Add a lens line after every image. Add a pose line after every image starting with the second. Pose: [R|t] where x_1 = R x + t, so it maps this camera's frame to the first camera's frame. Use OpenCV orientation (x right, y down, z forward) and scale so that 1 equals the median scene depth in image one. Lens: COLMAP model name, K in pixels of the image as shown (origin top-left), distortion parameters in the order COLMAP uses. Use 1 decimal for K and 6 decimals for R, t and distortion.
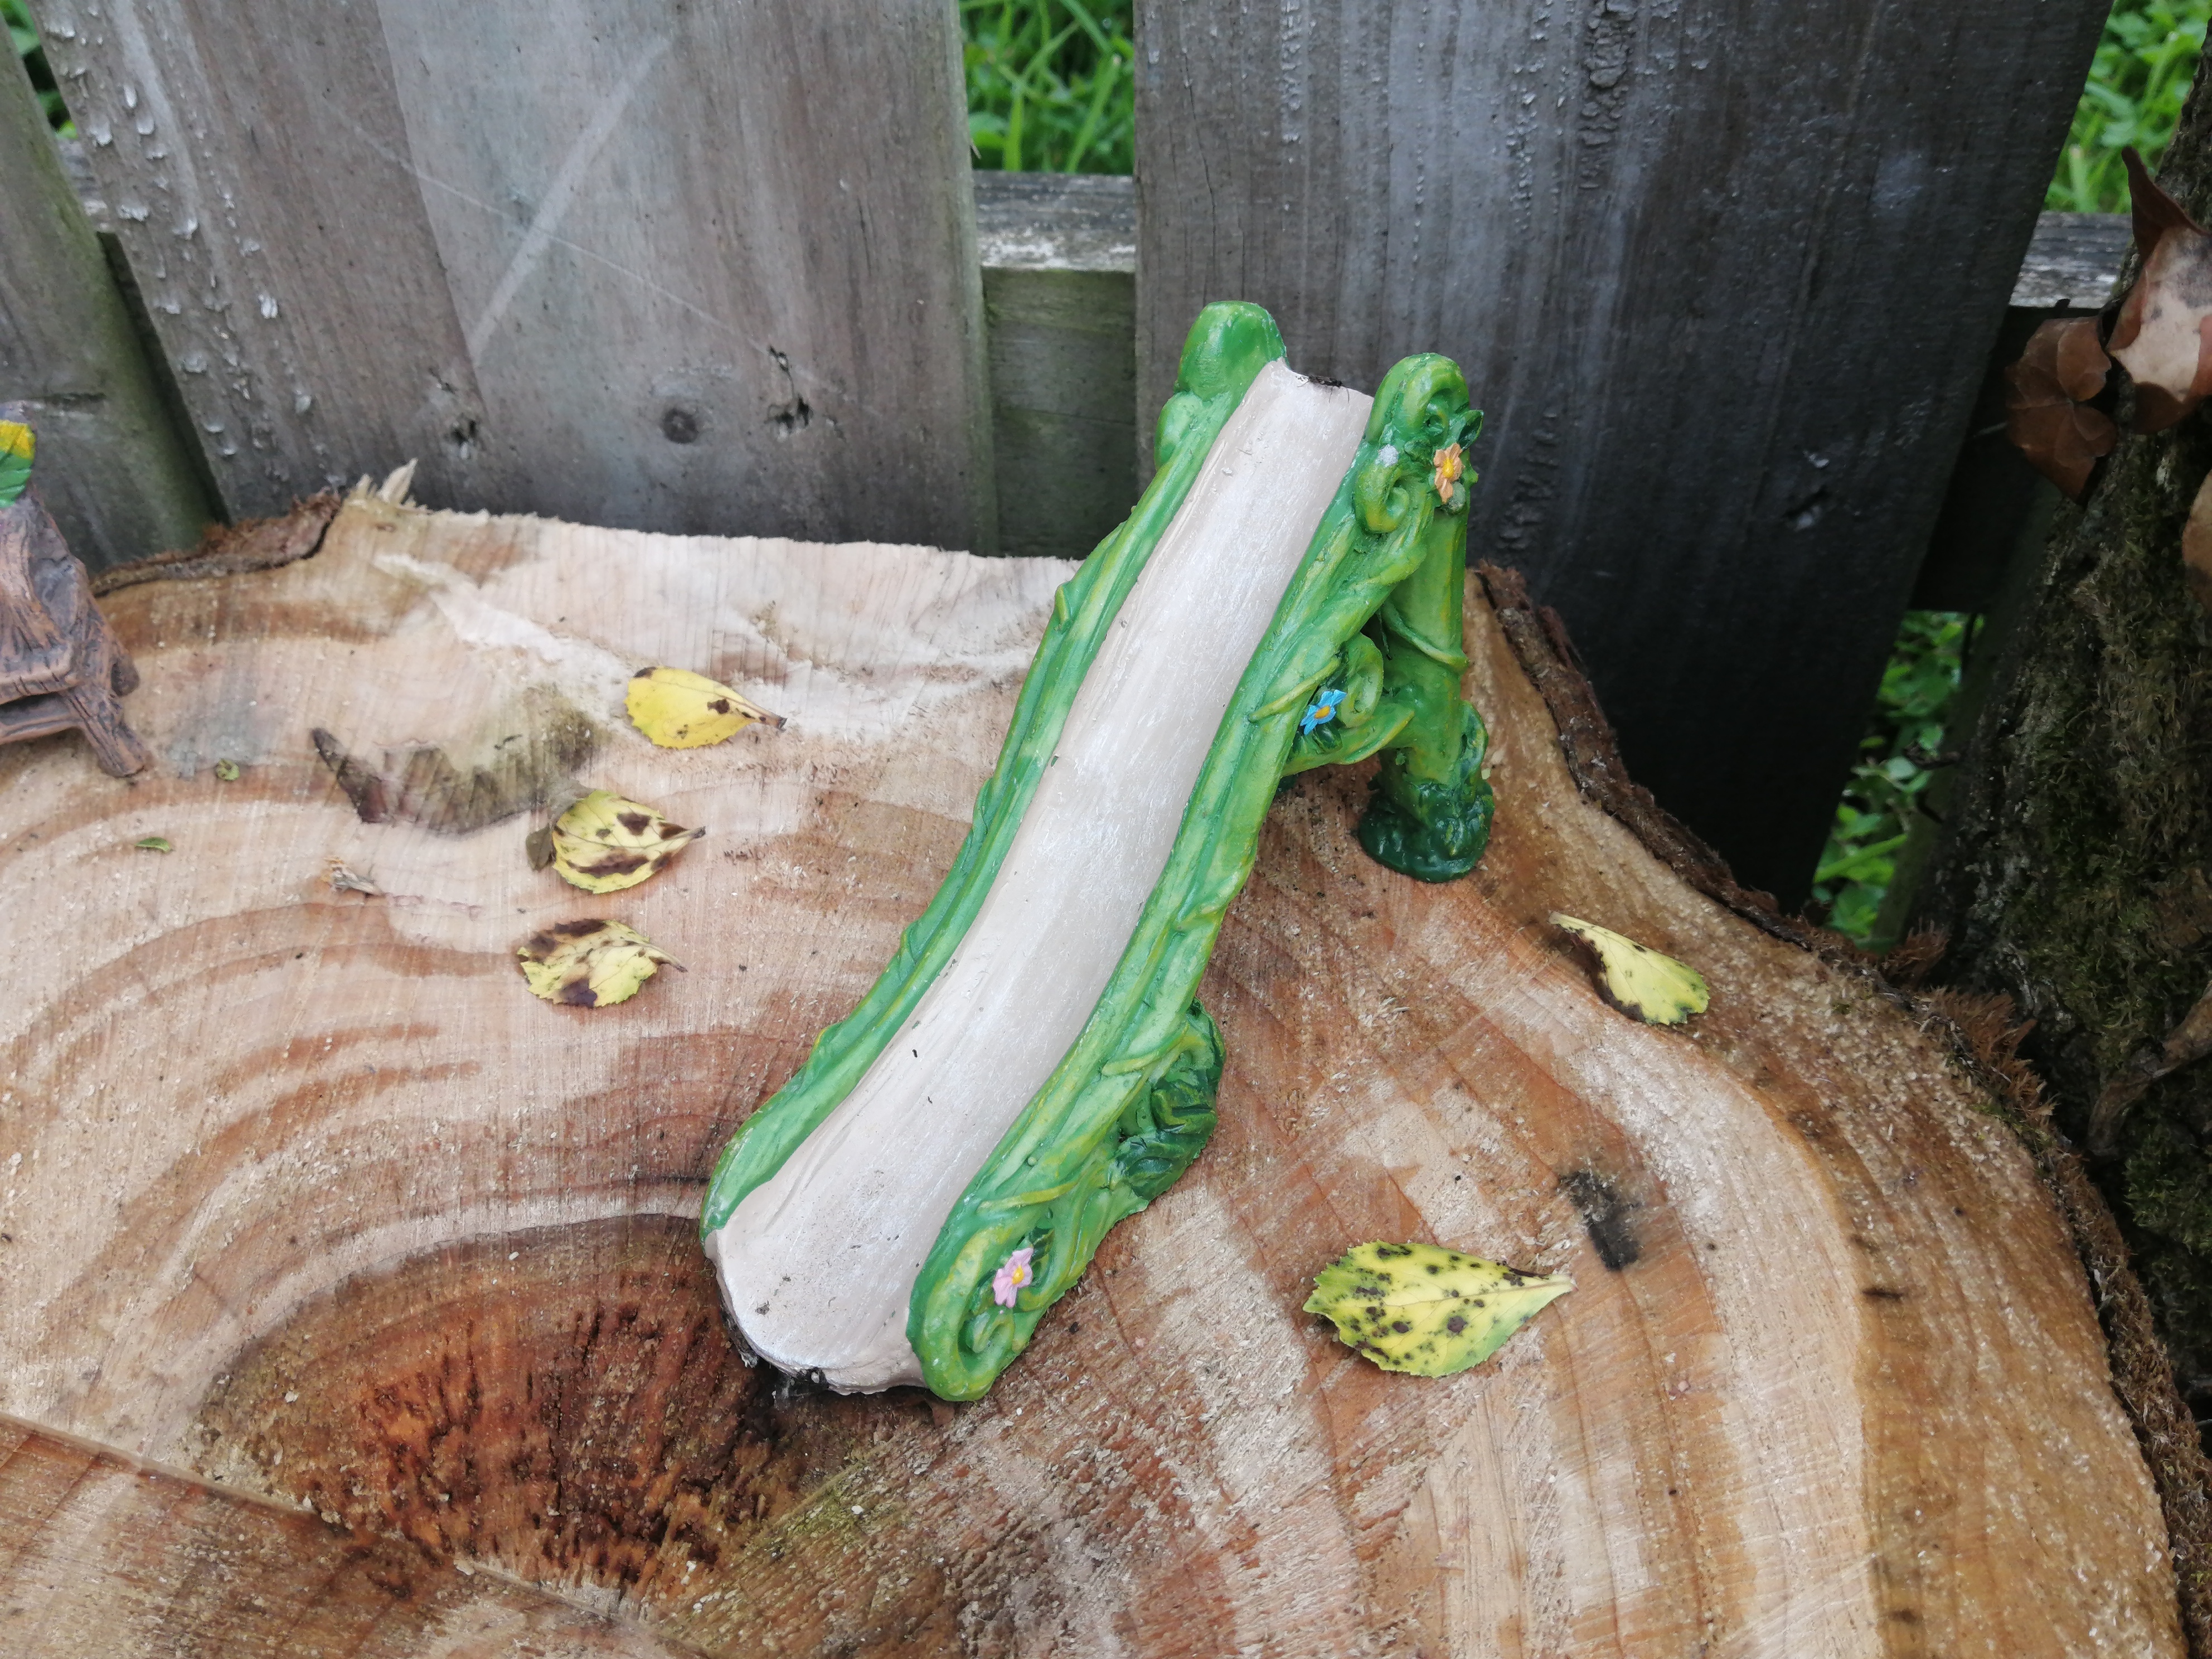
lens RADIAL K [[2161.5, 0, 1110.7], [0, 2161.5, 822.1], [0, 0, 1]] dist [-0.033366, 0.000000]
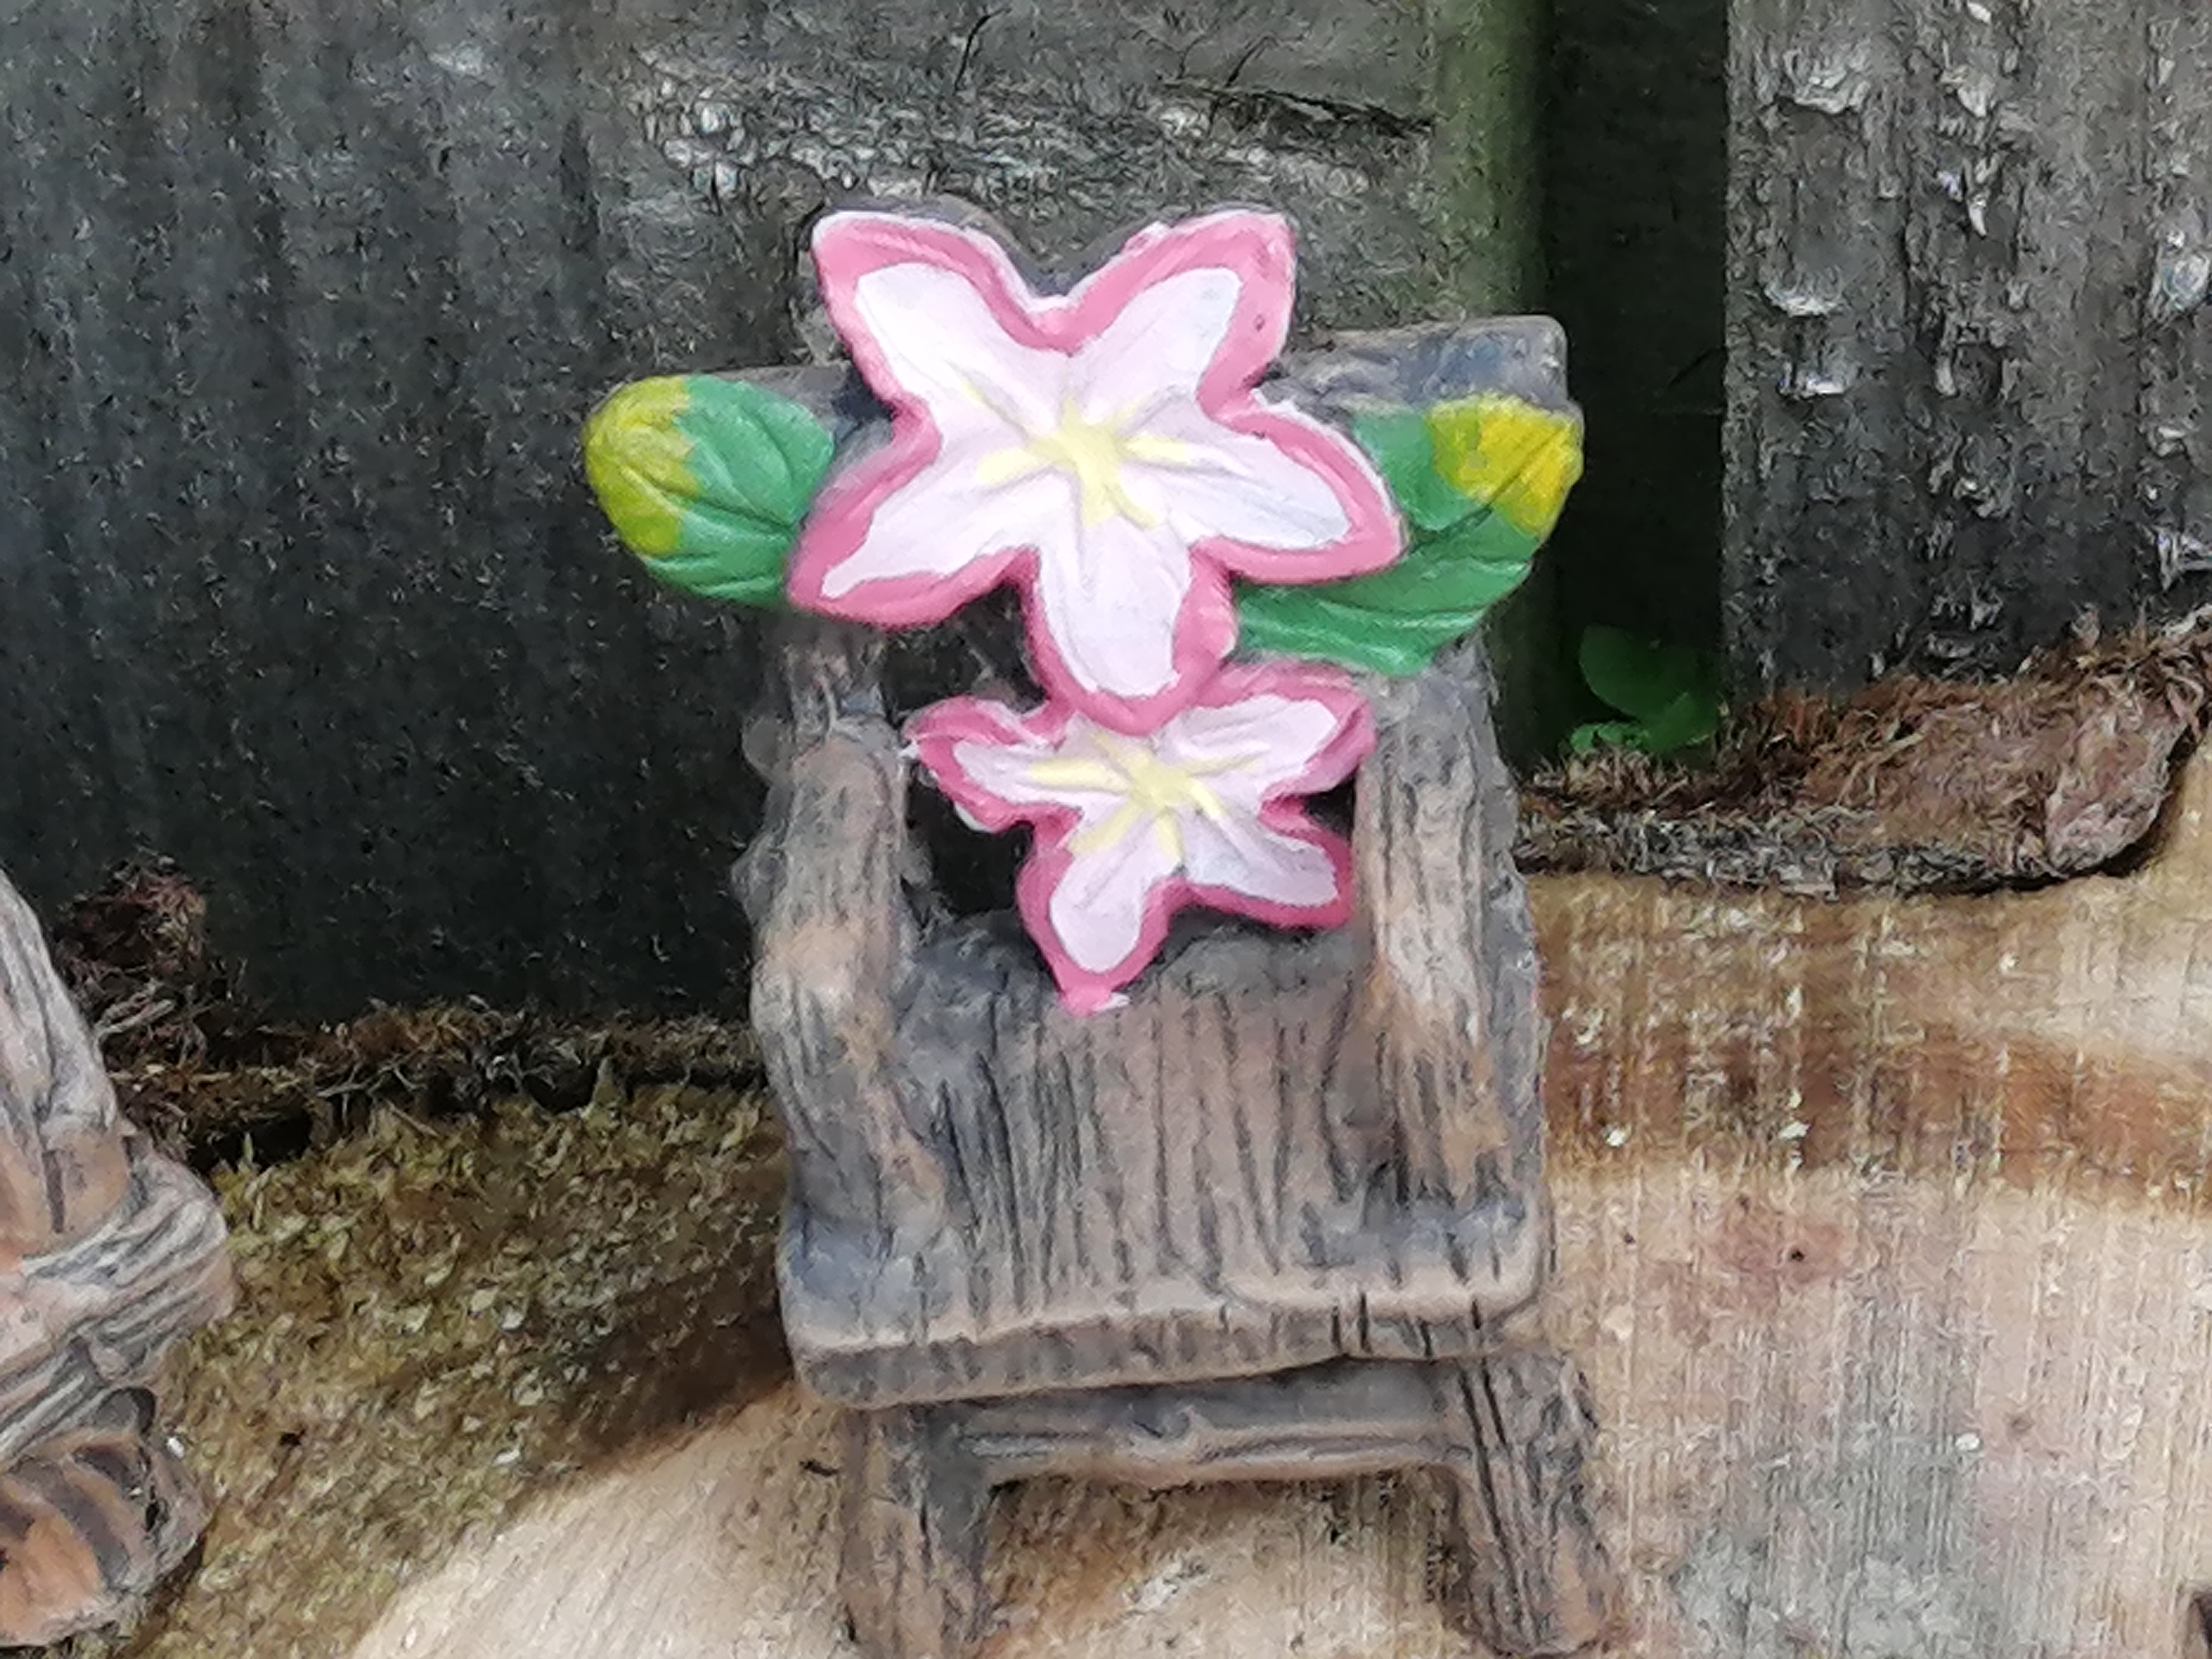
lens RADIAL K [[10019.4, 0, 1105.8], [0, 10019.4, 829.9], [0, 0, 1]] dist [0.284740, 0.000000]
pose [[0.967500, 0.170015, -0.187185, -0.312784], [-0.175901, 0.984291, -0.015168, -0.103228], [0.181666, 0.047601, 0.982207, -0.291144]]
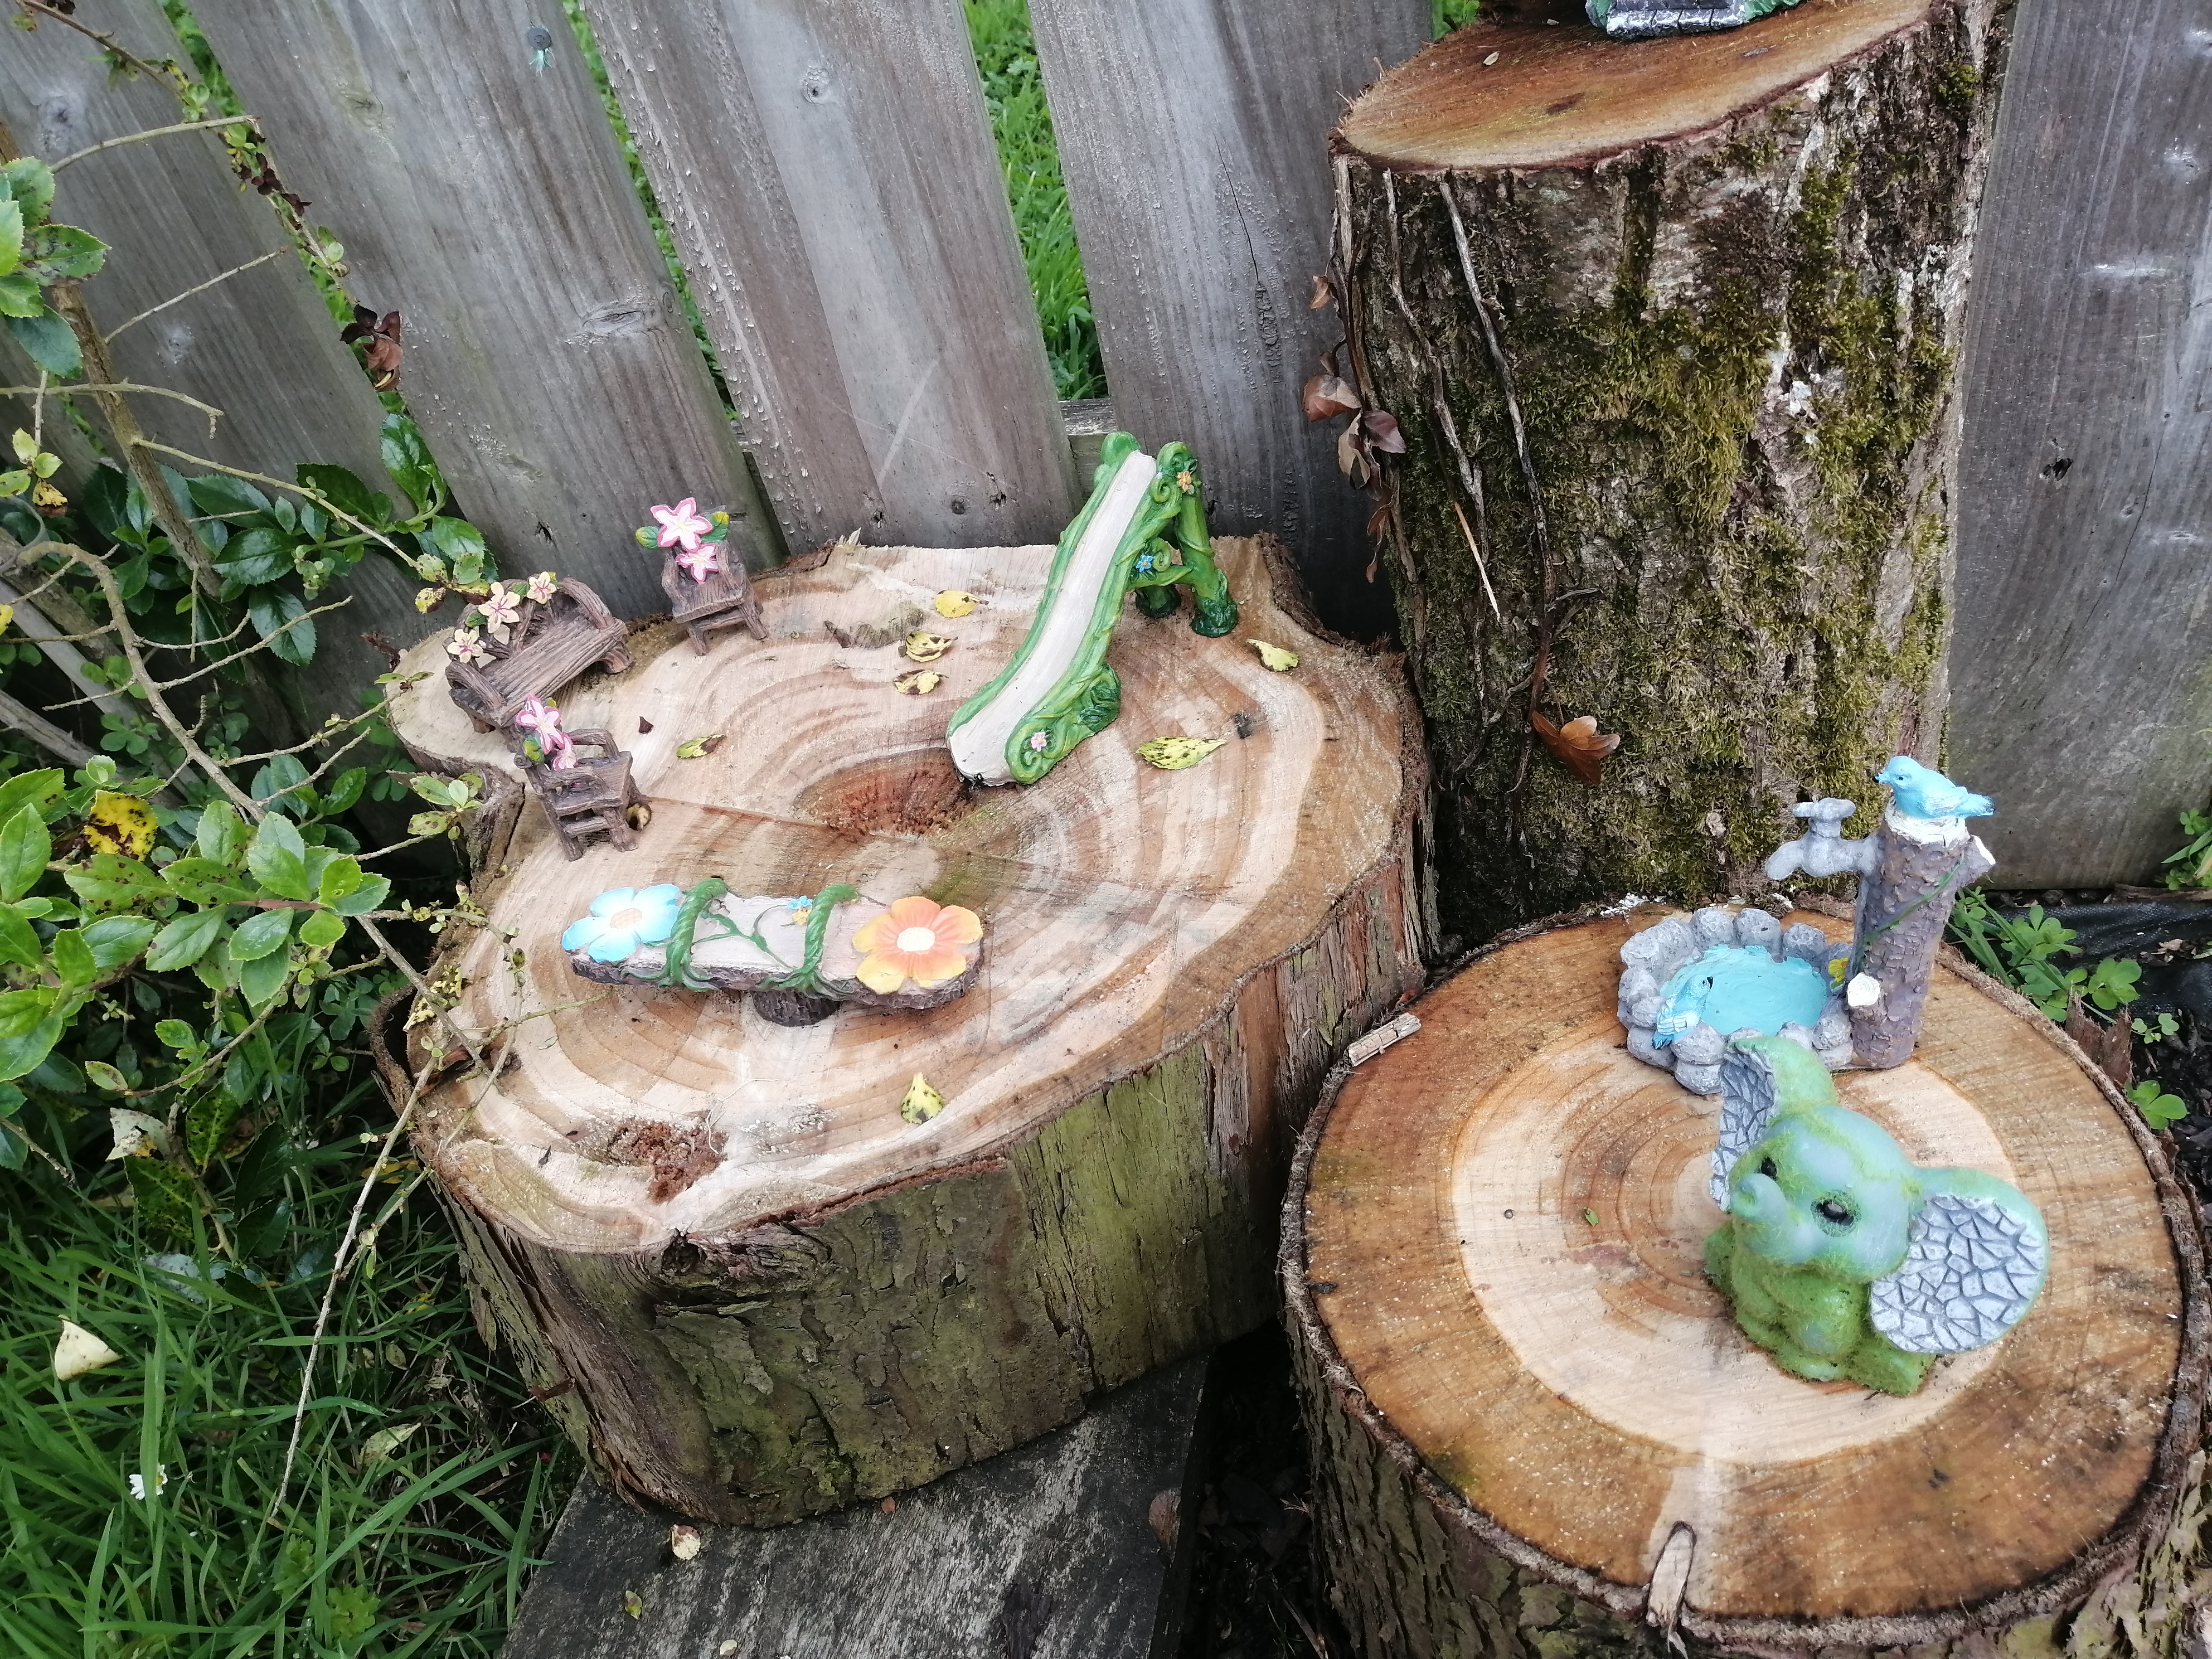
lens RADIAL K [[1665.4, 0, 1115.8], [0, 1665.4, 836.0], [0, 0, 1]] dist [0.009487, -0.003683]
pose [[0.980570, -0.045282, -0.190870, 0.424514], [0.035420, 0.997871, -0.054770, 0.395832], [0.192943, 0.046946, 0.980086, -1.097070]]
